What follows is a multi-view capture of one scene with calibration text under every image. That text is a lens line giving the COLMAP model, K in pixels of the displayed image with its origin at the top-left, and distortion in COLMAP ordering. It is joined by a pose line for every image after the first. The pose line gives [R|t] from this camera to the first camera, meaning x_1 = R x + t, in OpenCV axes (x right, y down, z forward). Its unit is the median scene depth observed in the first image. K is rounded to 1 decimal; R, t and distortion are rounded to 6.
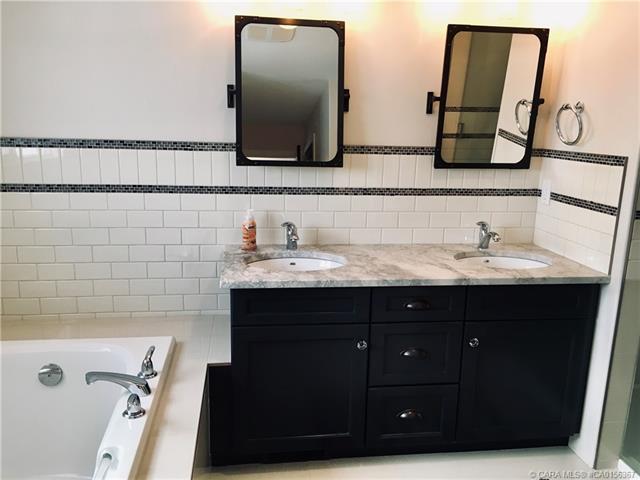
lens RADIAL K [[556.1, 0, 319.1], [0, 556.1, 239.9], [0, 0, 1]] dist [0.046108, -0.038893]
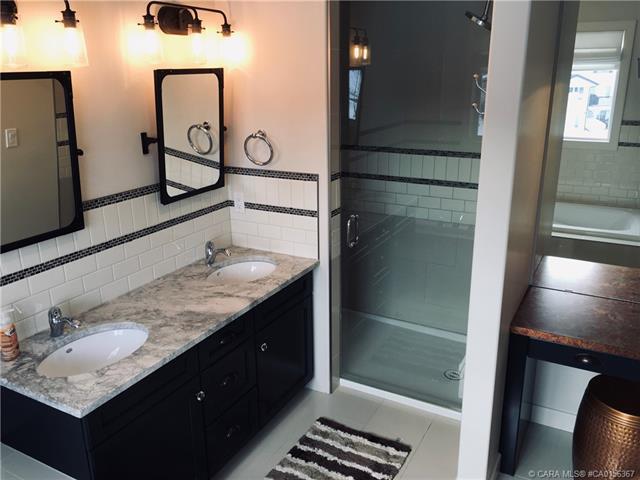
lens RADIAL K [[556.1, 0, 317.8], [0, 556.1, 241.6], [0, 0, 1]] dist [0.046108, -0.038893]
pose [[0.591060, -0.280987, 0.756105, -0.448966], [0.197253, 0.959256, 0.202287, -0.229330], [-0.782138, 0.029580, 0.622403, 0.145216]]
